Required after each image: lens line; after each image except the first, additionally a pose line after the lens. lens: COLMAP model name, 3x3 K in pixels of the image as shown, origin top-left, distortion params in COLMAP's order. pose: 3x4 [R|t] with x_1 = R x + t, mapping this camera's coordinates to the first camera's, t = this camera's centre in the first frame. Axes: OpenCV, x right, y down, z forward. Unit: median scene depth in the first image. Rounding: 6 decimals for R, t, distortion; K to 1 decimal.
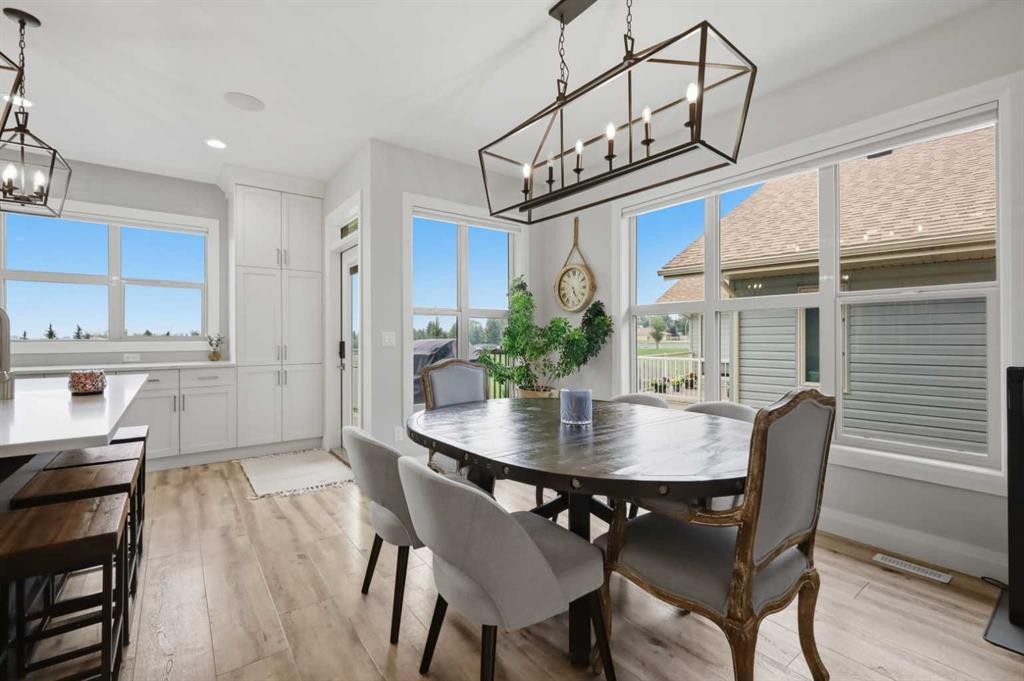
lens RADIAL K [[448.0, 0, 514.4], [0, 448.0, 336.9], [0, 0, 1]] dist [0.003825, 0.000303]
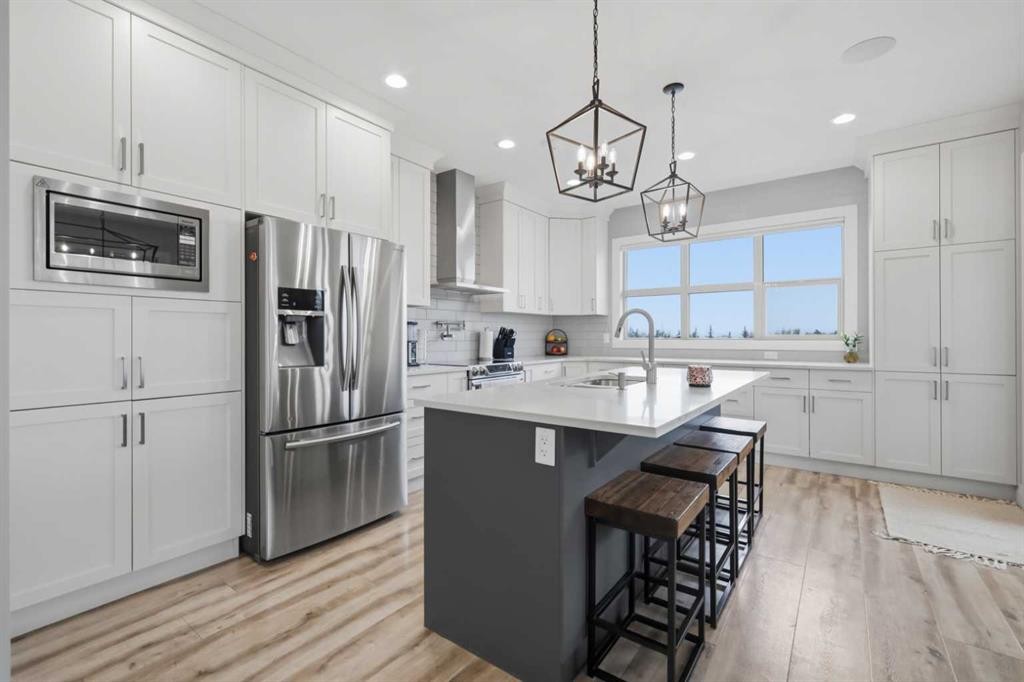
lens RADIAL K [[448.0, 0, 507.2], [0, 448.0, 336.8], [0, 0, 1]] dist [0.003825, 0.000303]
pose [[0.275754, 0.001124, -0.961228, 0.007707], [0.000762, 0.999999, 0.001388, -0.000182], [0.961228, -0.001116, 0.275753, 0.122756]]
